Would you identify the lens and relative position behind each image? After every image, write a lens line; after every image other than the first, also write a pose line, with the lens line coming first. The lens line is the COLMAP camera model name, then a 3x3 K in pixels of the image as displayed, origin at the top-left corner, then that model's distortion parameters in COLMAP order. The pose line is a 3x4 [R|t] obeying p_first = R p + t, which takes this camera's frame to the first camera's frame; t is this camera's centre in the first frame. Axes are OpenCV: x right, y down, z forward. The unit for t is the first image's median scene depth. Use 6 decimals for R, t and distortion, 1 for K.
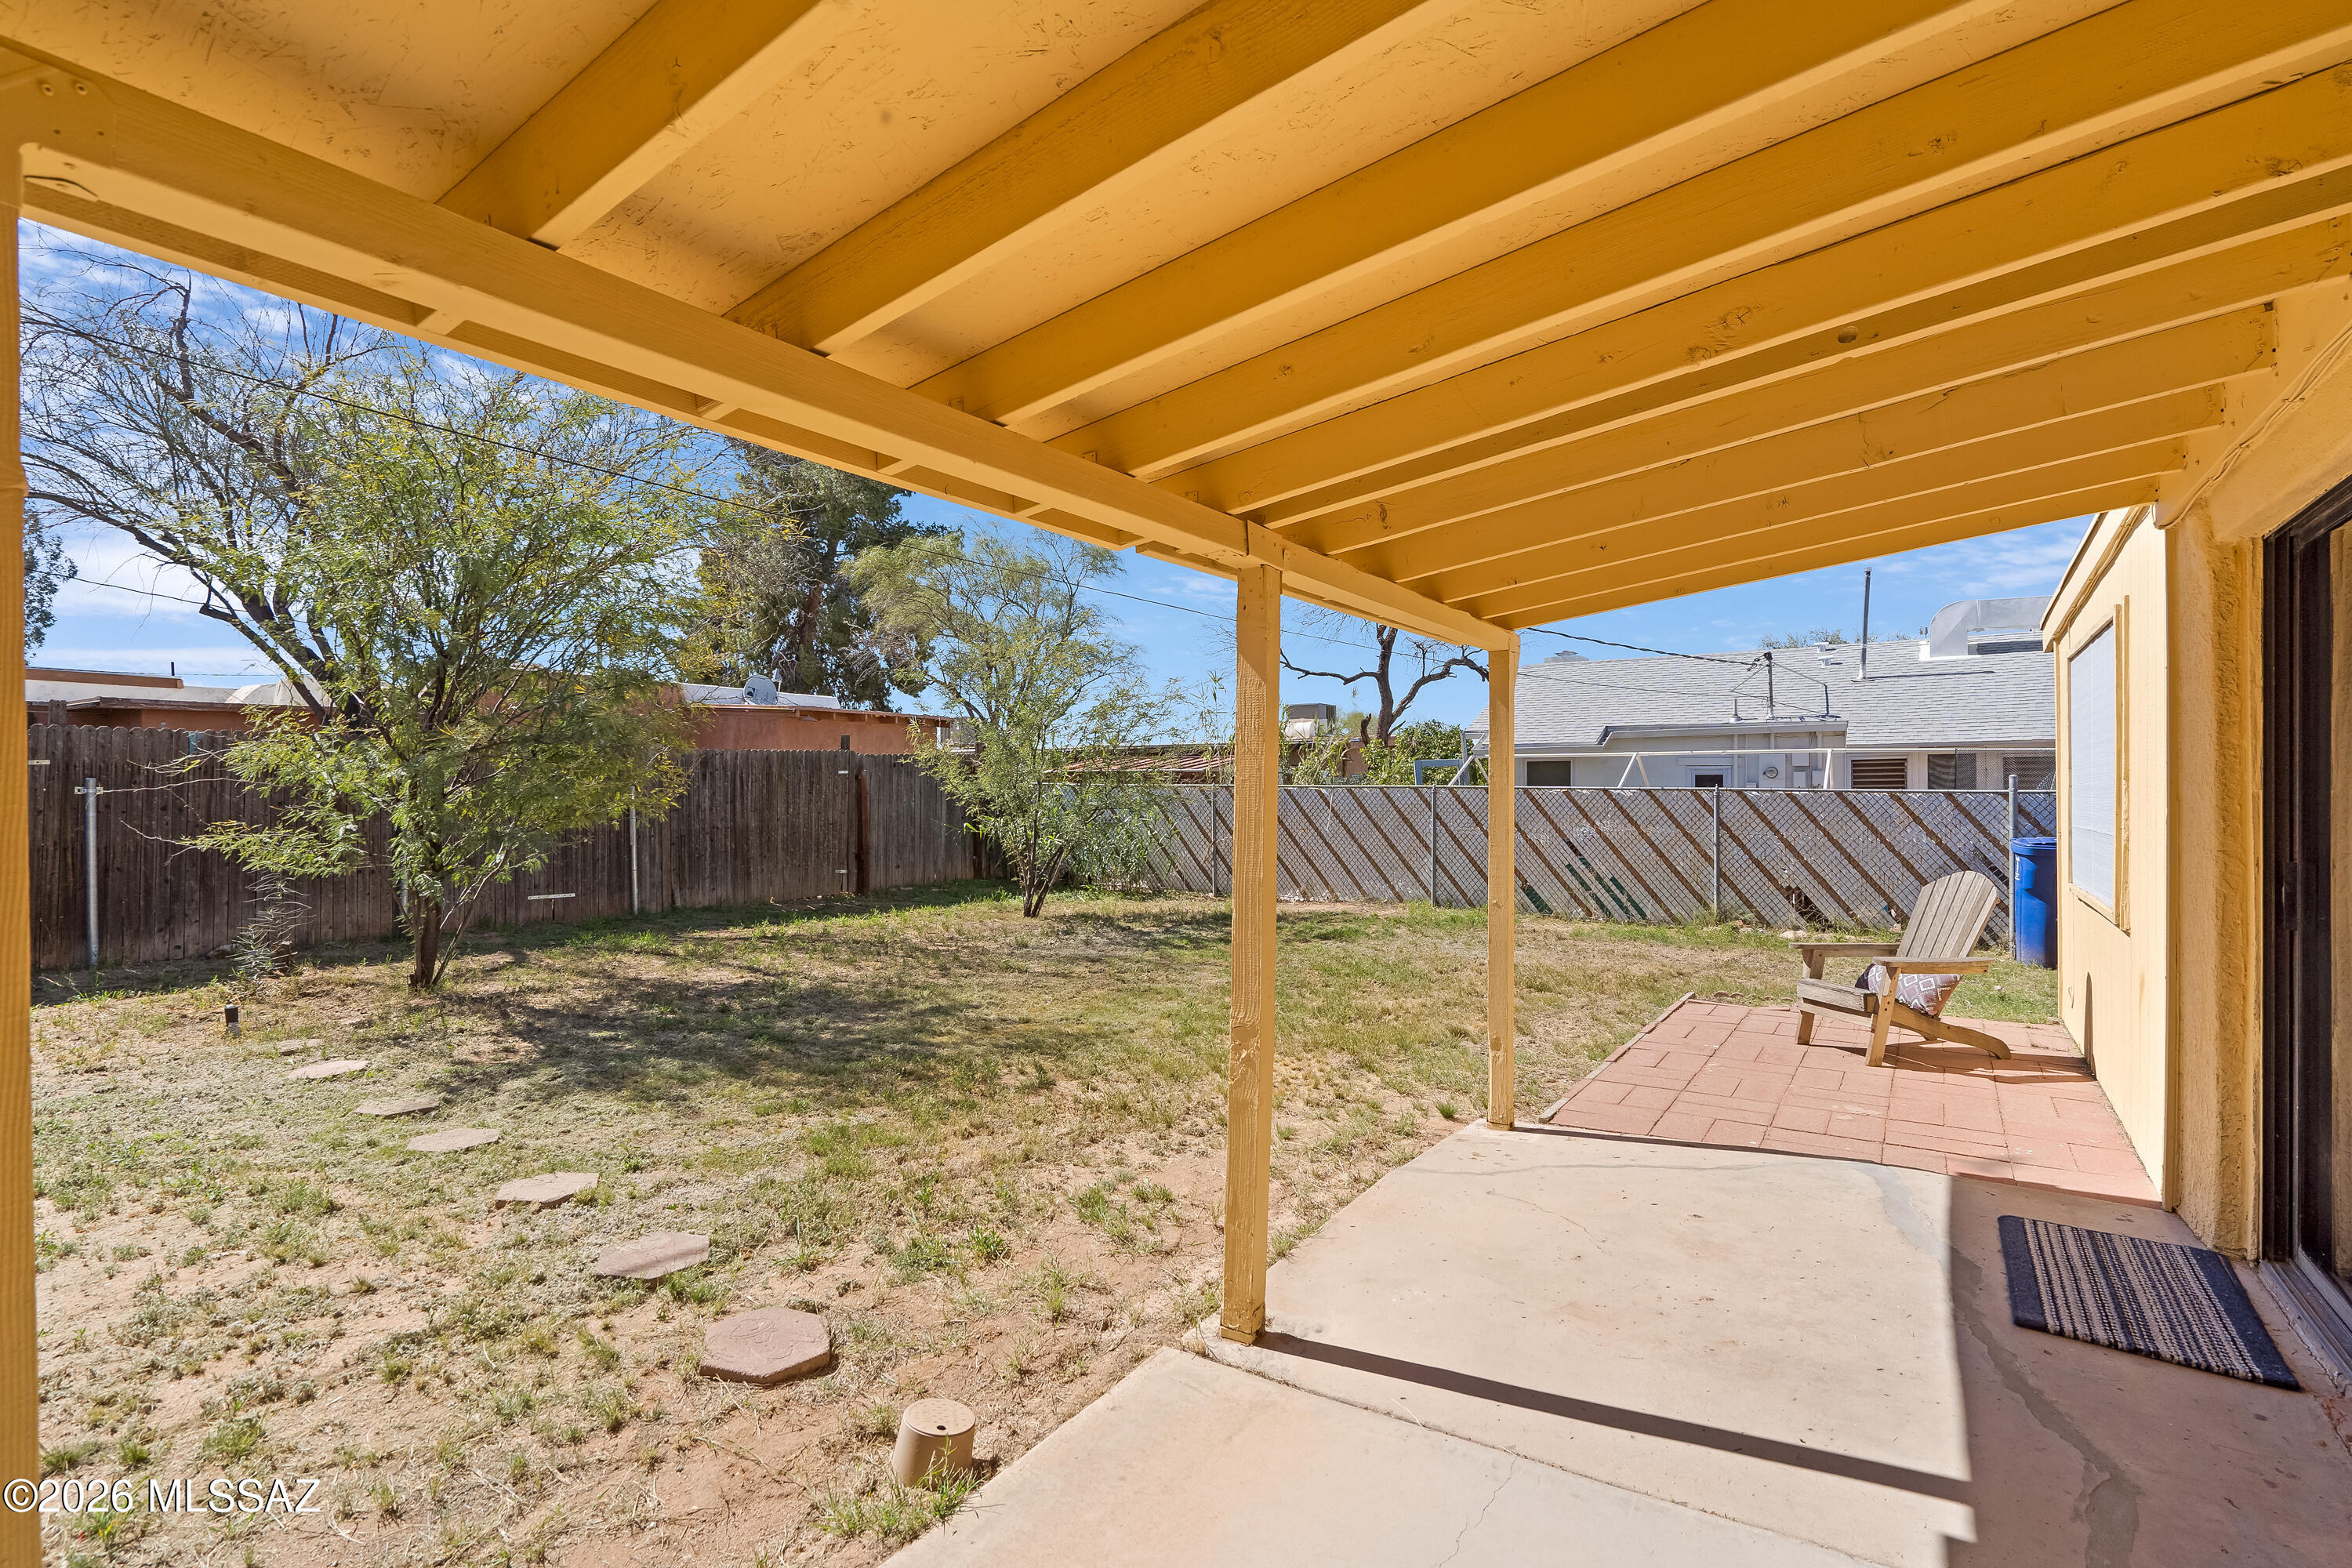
lens RADIAL K [[1103.3, 0, 1176.0], [0, 1103.3, 796.1], [0, 0, 1]] dist [-0.006388, 0.002348]
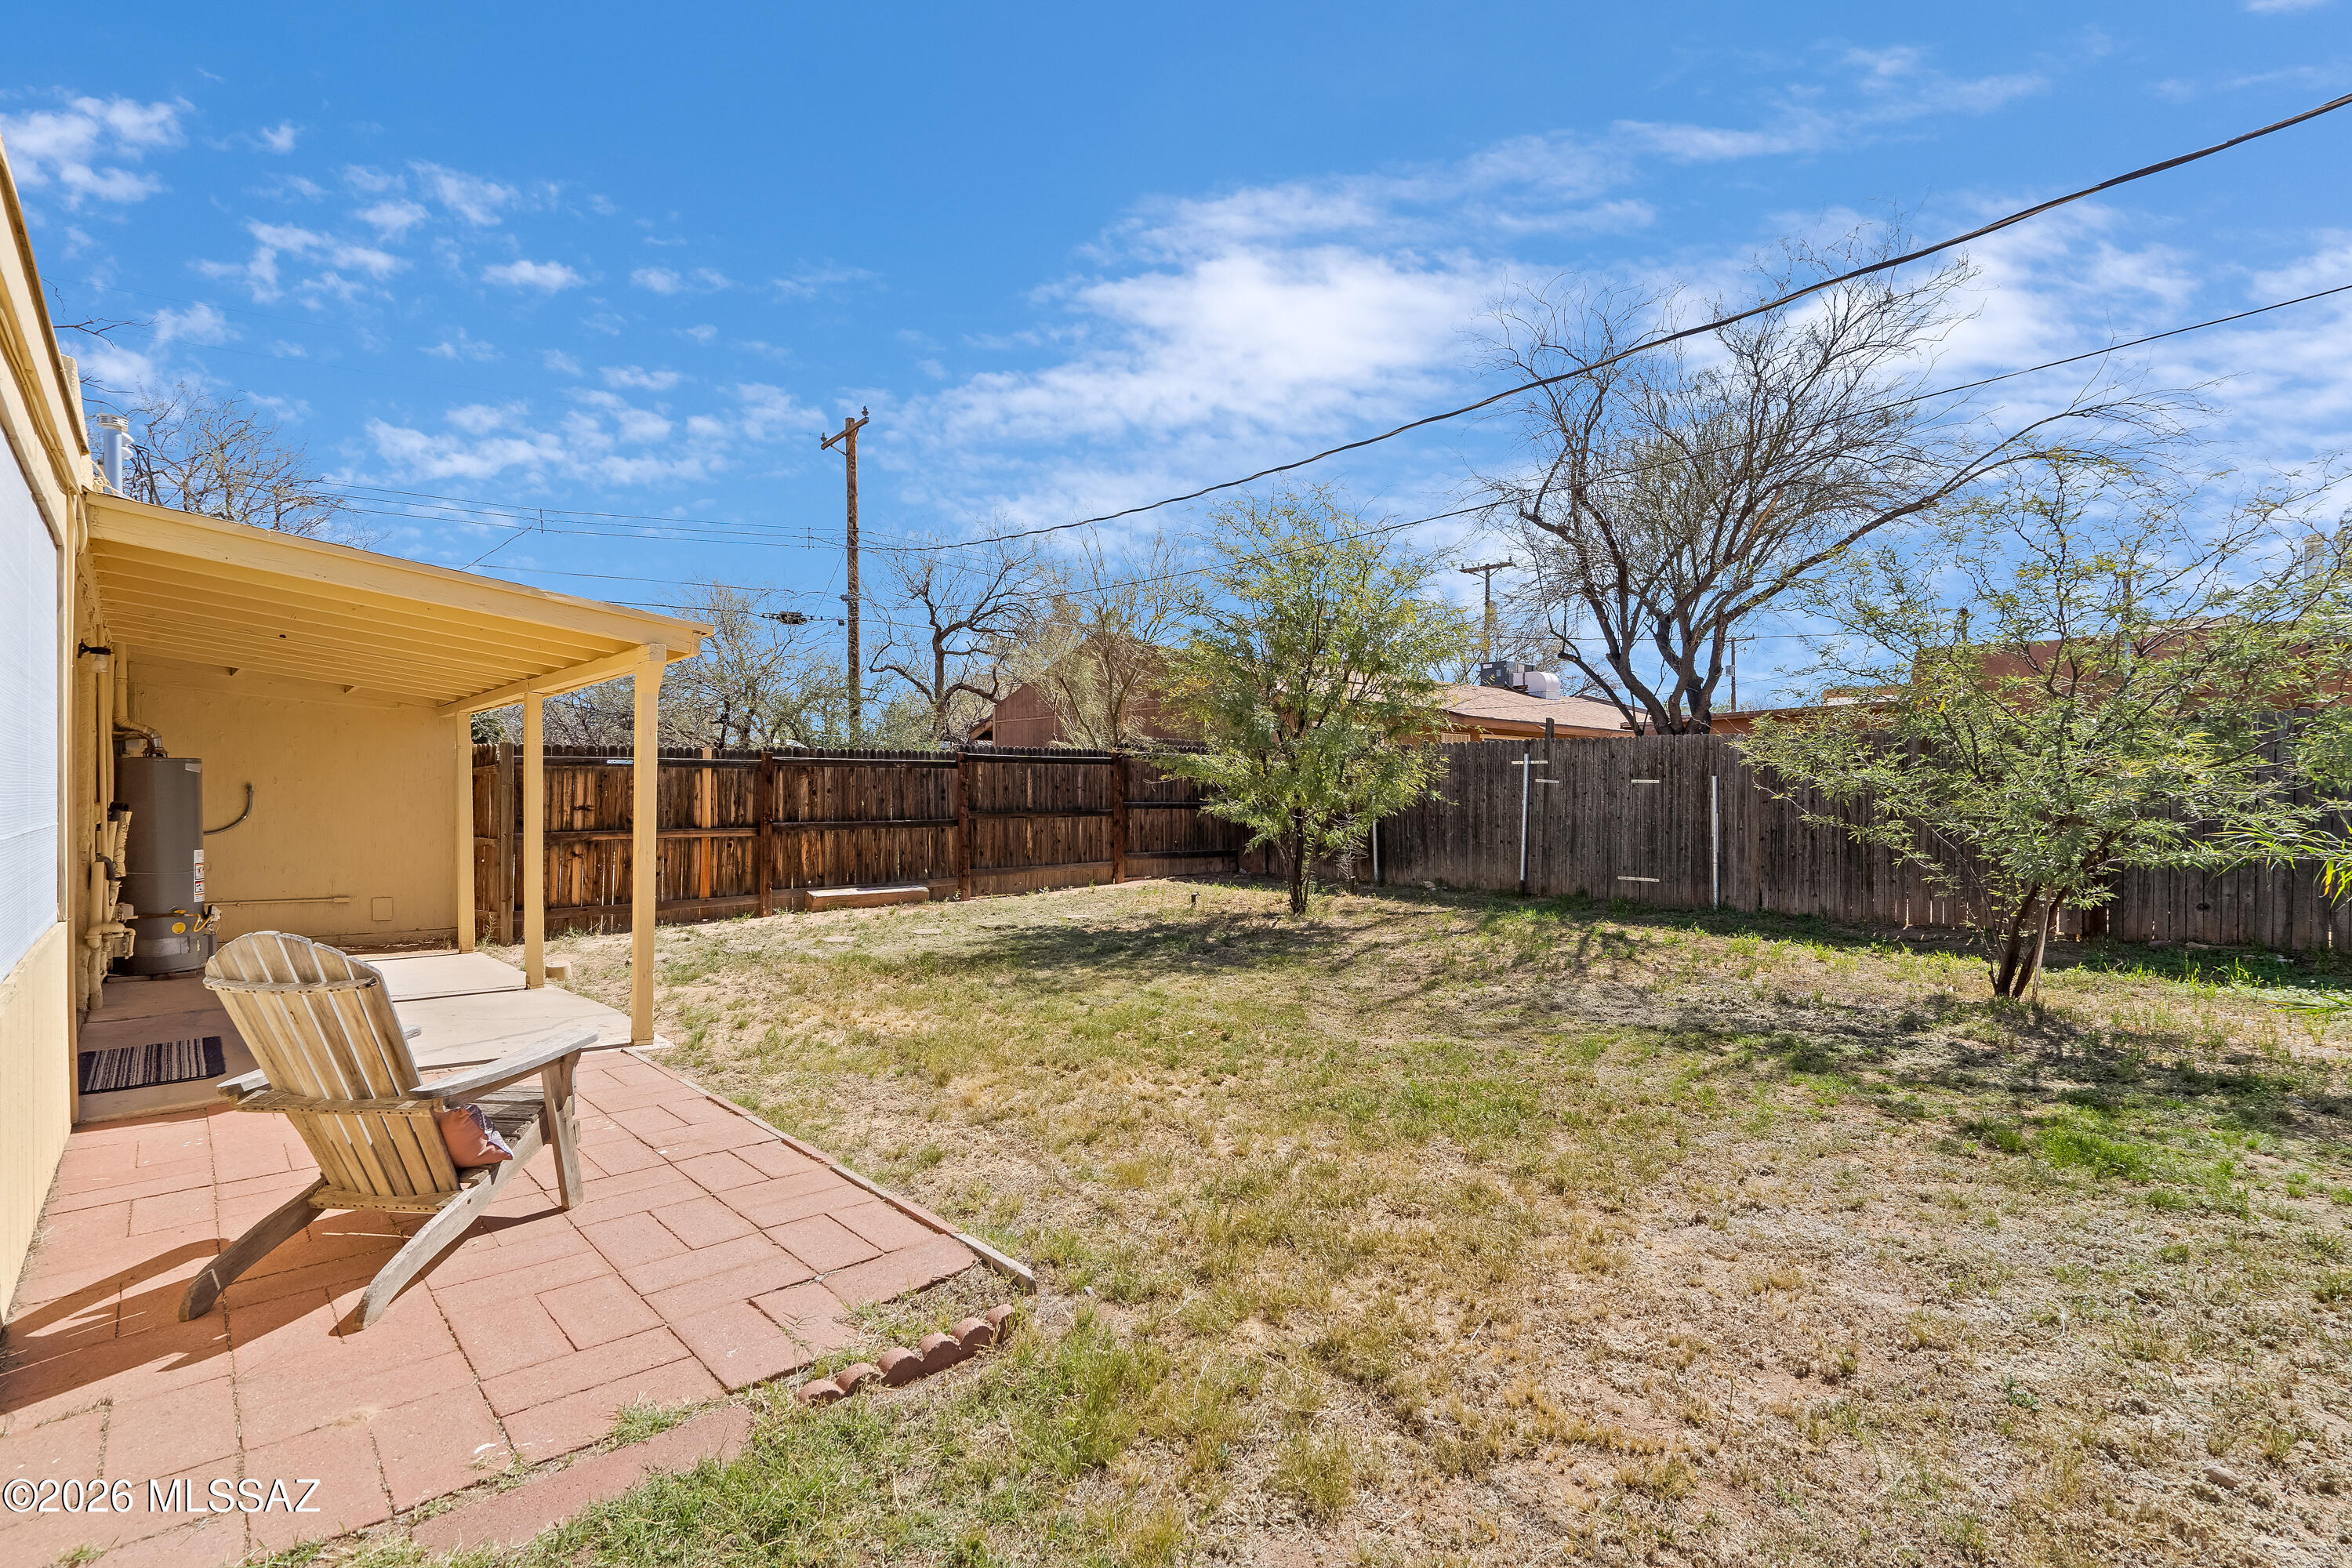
lens RADIAL K [[1103.3, 0, 1183.4], [0, 1103.3, 795.3], [0, 0, 1]] dist [-0.006388, 0.002348]
pose [[-0.226979, 0.008996, -0.973858, 0.558577], [0.001125, 0.999959, 0.008975, -0.002376], [0.973899, 0.000942, -0.226980, 0.747075]]
